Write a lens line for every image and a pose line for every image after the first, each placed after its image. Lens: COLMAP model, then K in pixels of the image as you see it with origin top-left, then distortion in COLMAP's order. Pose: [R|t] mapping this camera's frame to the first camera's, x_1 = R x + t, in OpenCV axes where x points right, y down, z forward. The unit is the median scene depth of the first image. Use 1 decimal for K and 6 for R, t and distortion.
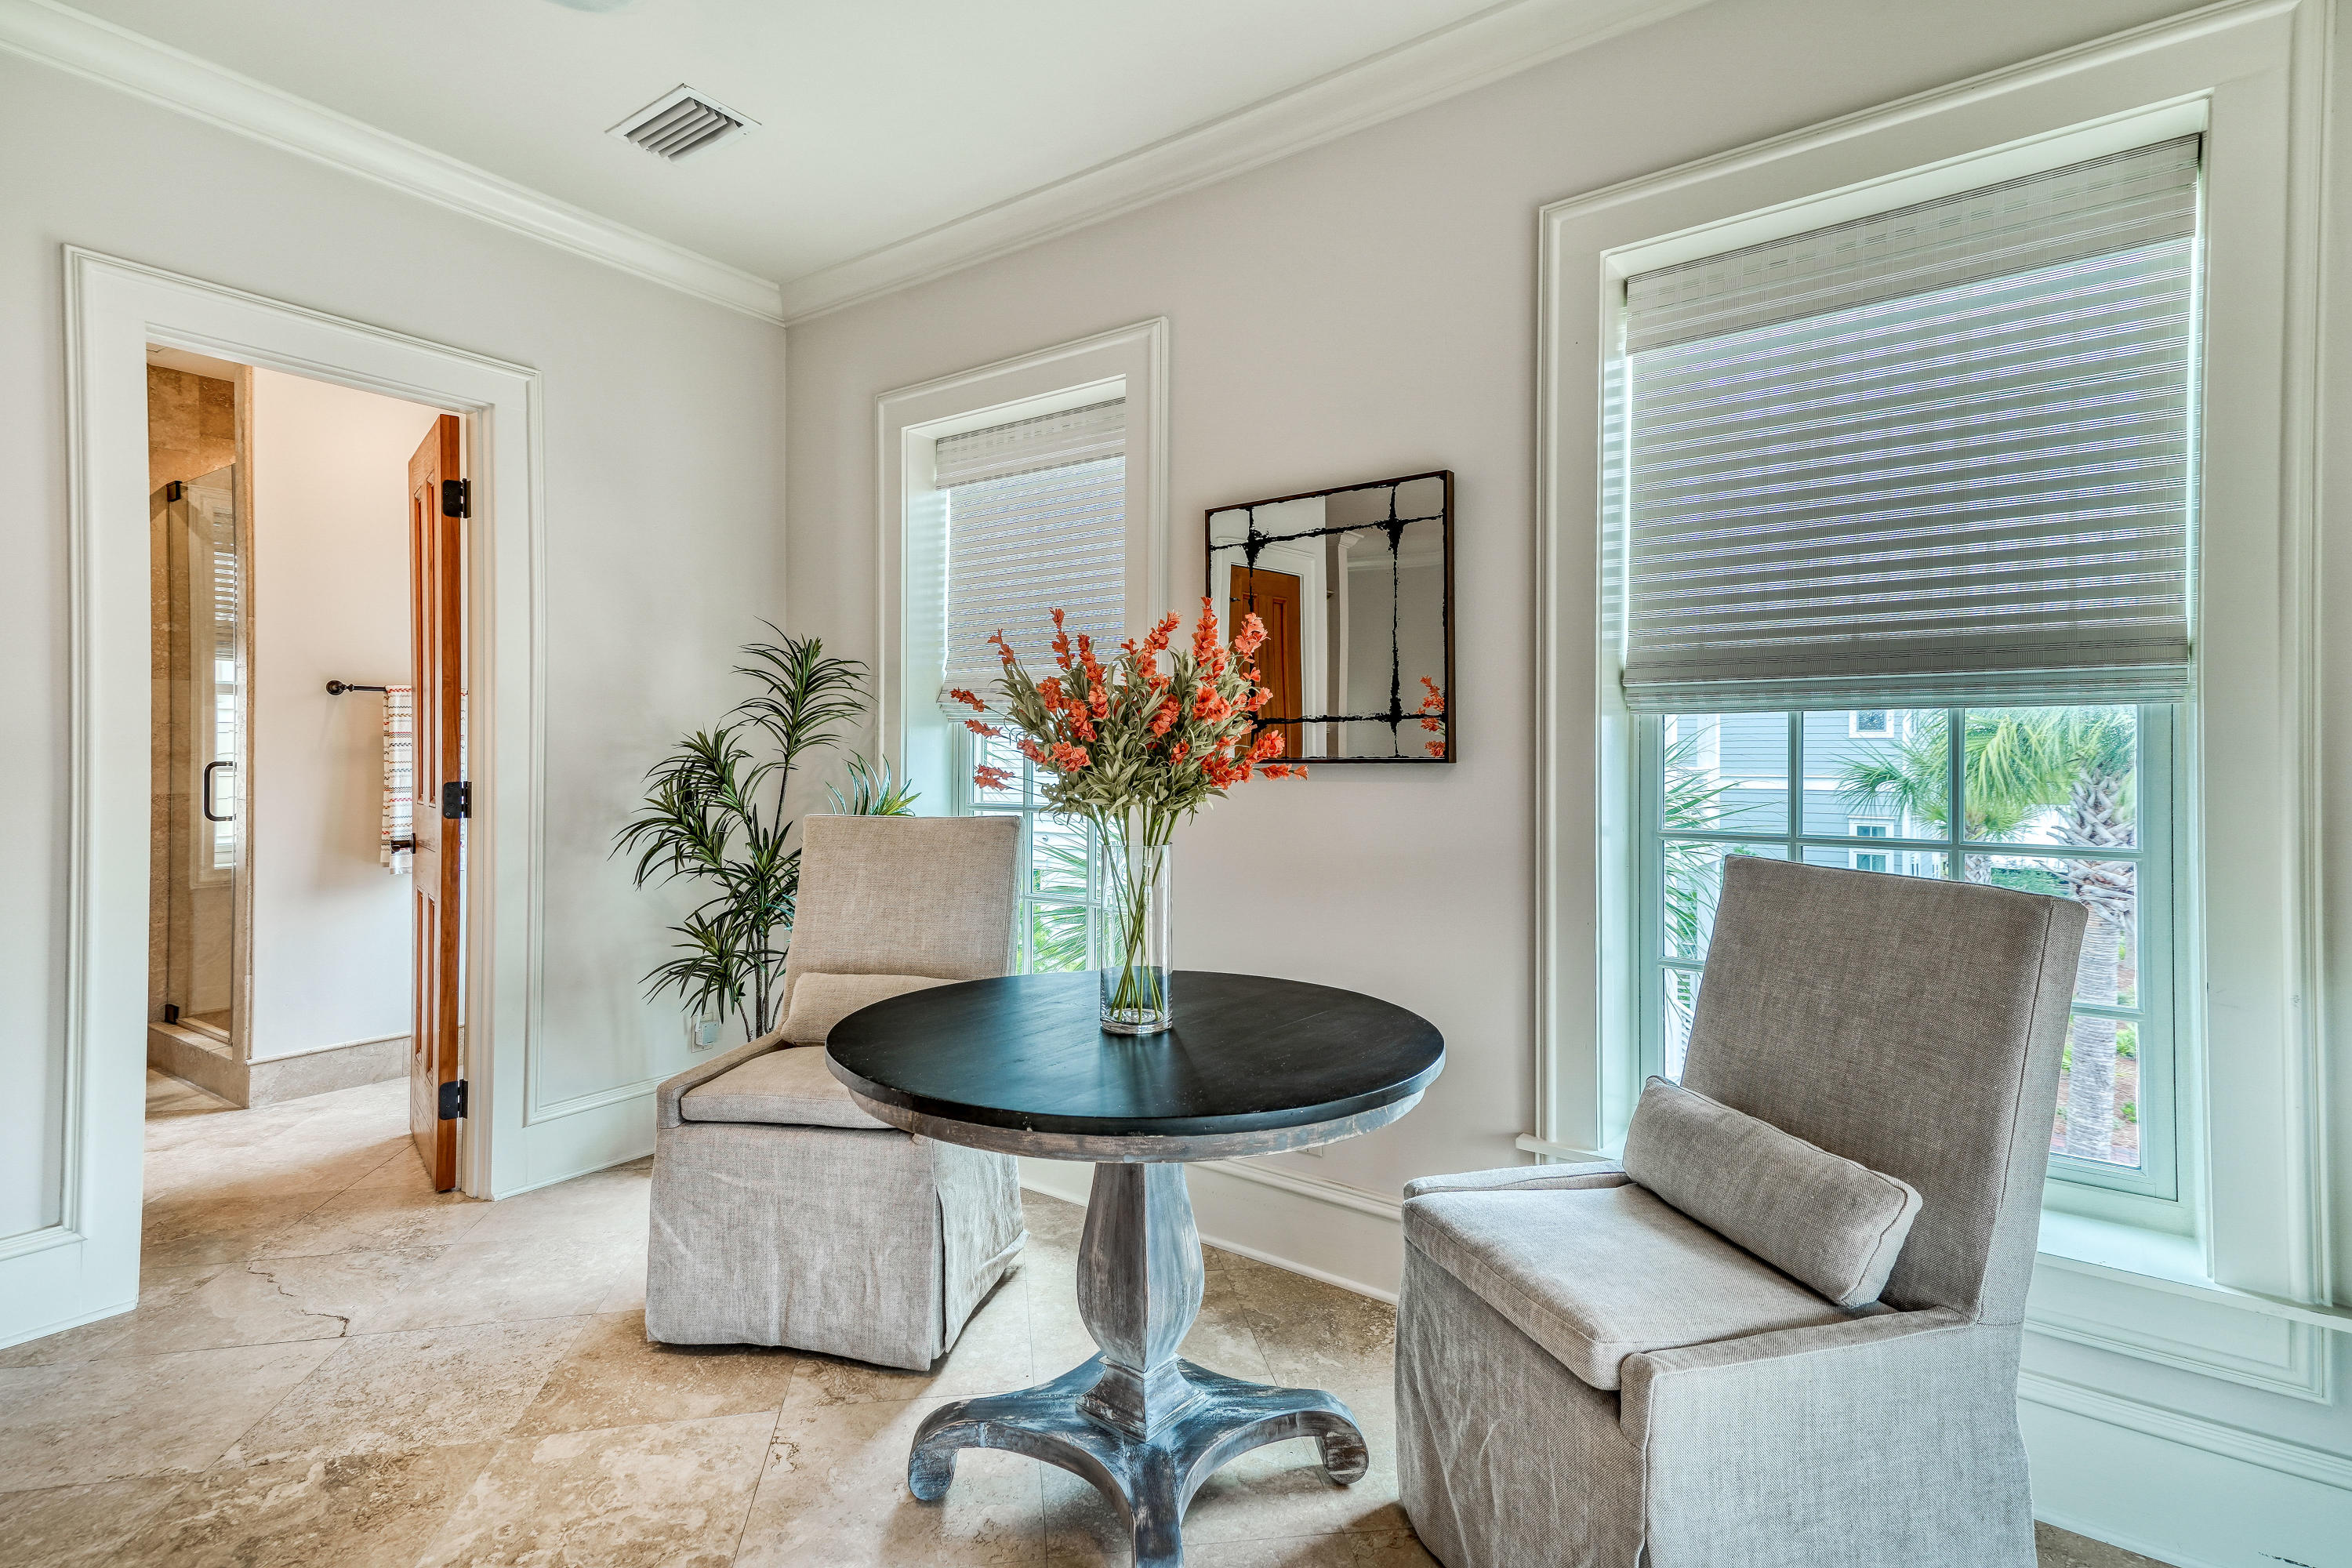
lens RADIAL K [[1177.3, 0, 1167.8], [0, 1177.3, 739.3], [0, 0, 1]] dist [0.043359, -0.000019]
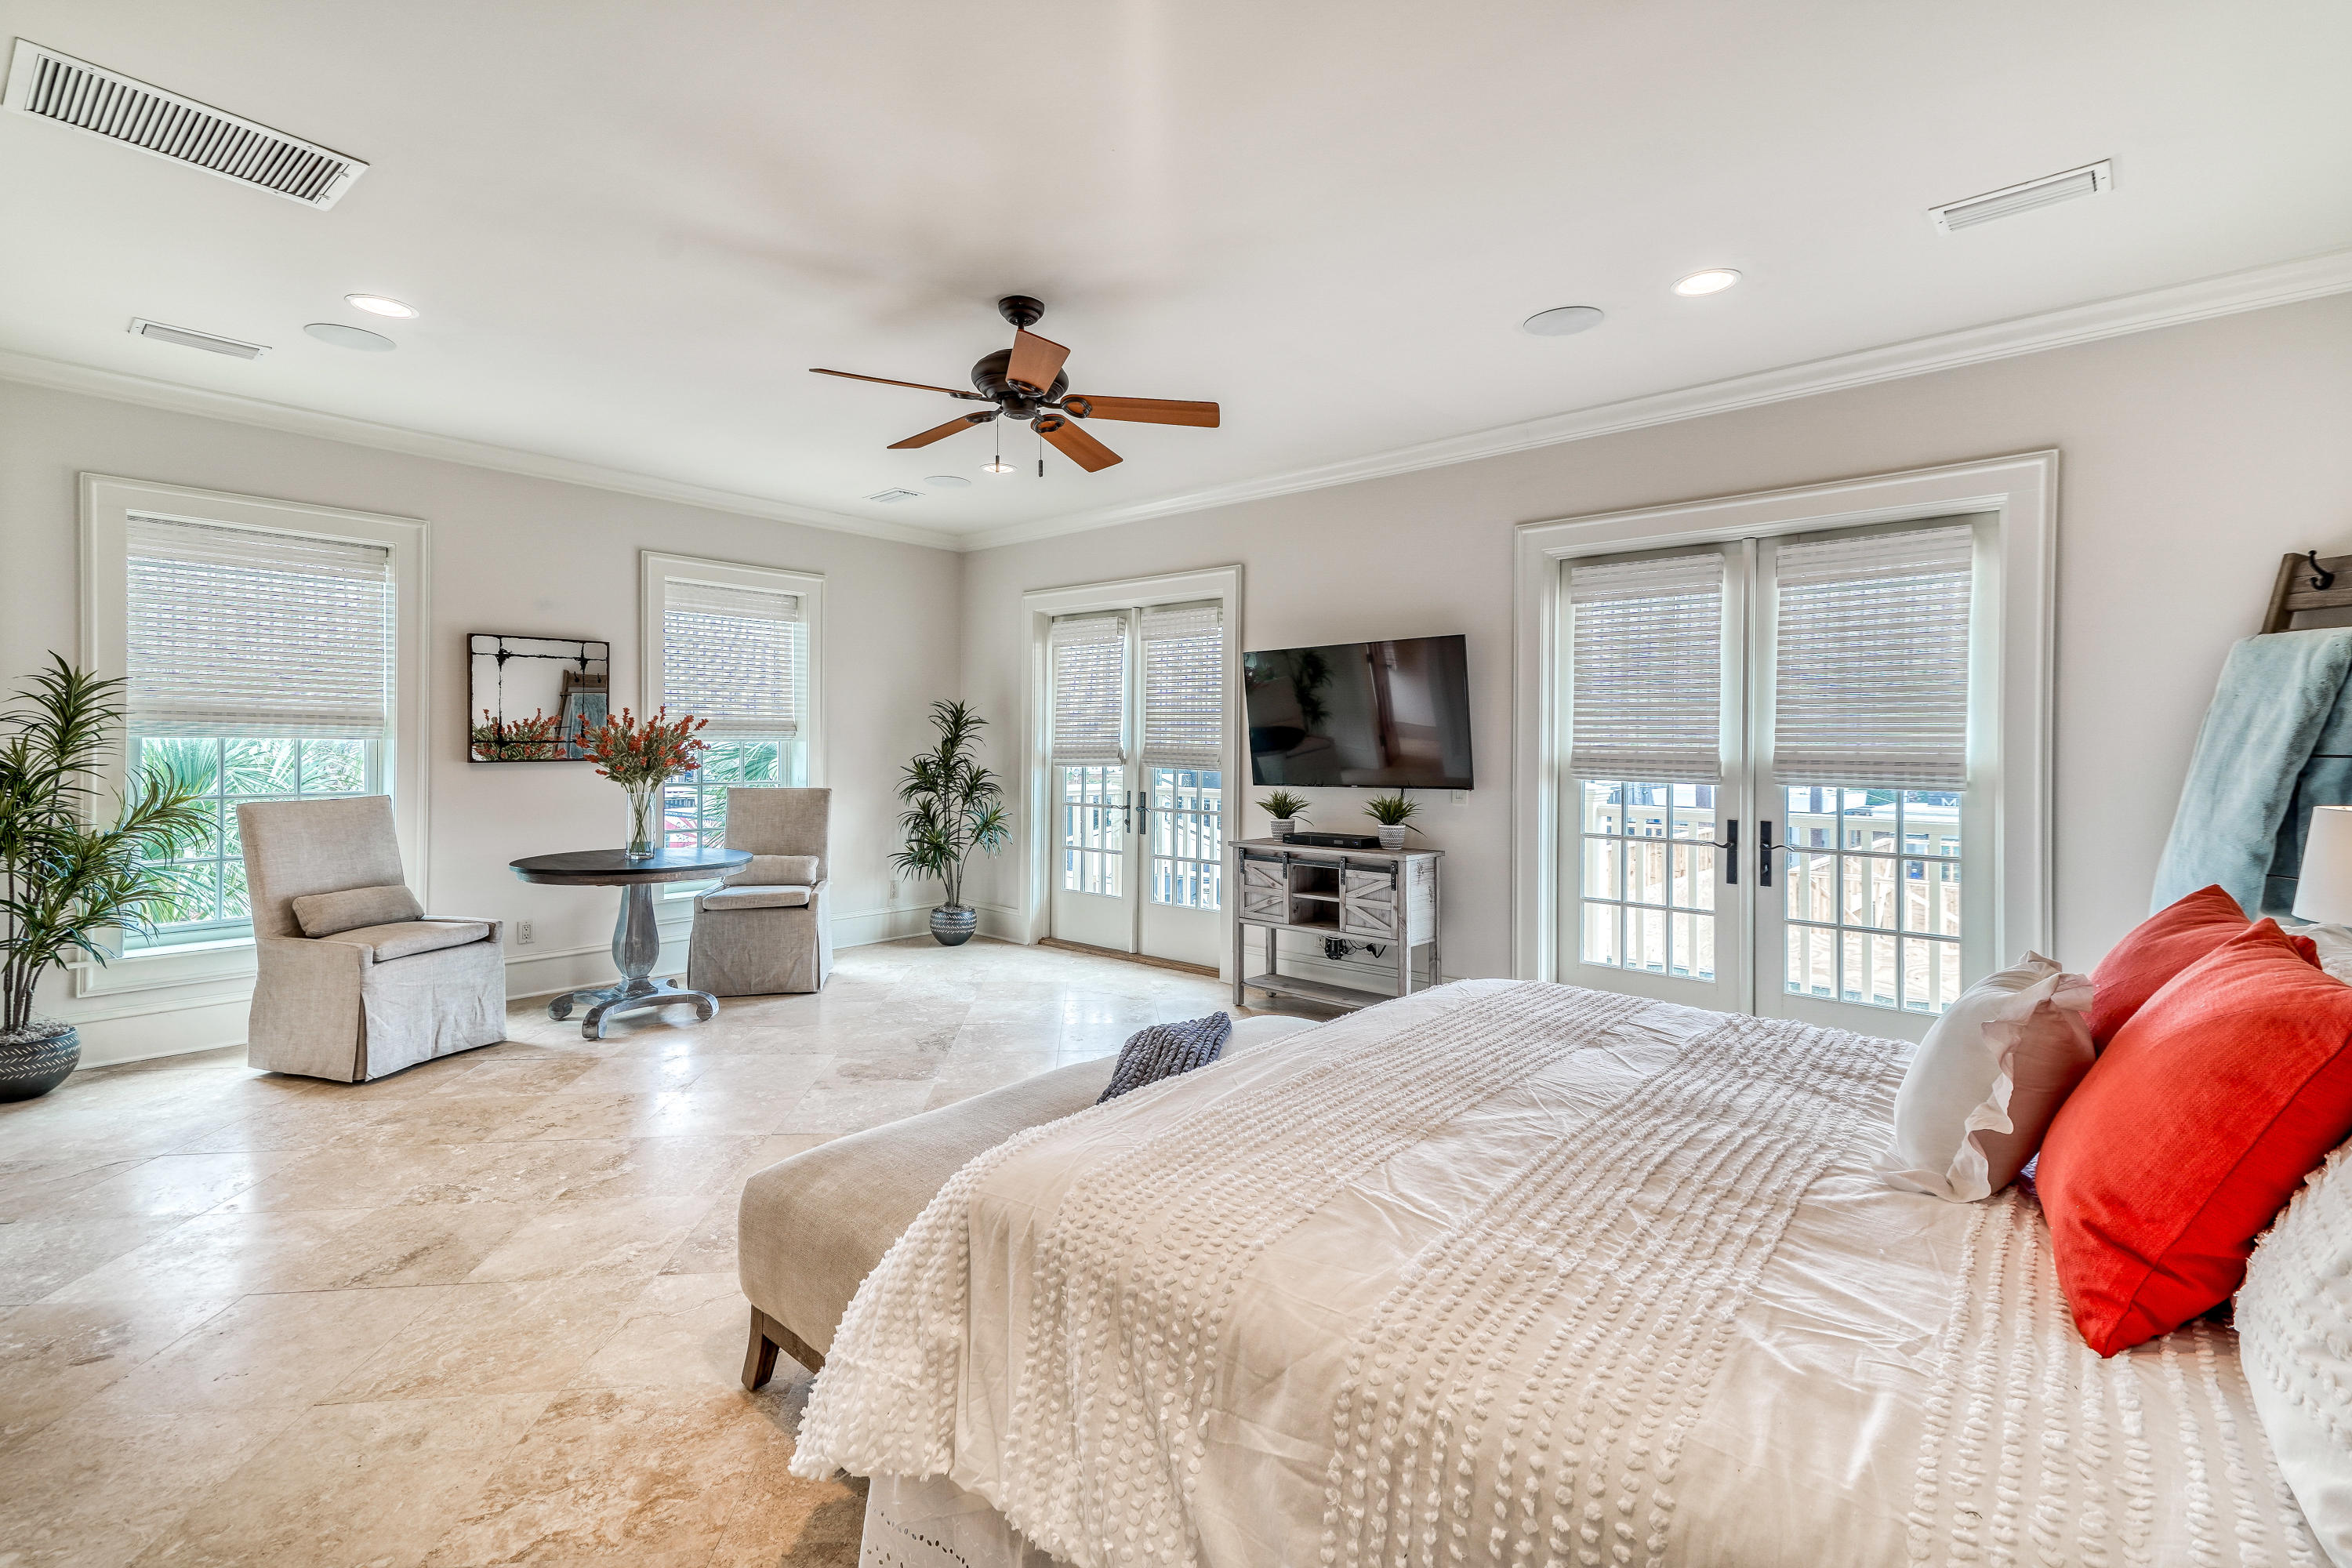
lens RADIAL K [[1069.2, 0, 1171.4], [0, 1069.2, 741.2], [0, 0, 1]] dist [0.064270, -0.000431]
pose [[0.073705, 0.000774, 0.997280, -1.876433], [-0.009332, 0.999956, -0.000087, -0.029737], [-0.997236, -0.009300, 0.073710, -0.323796]]
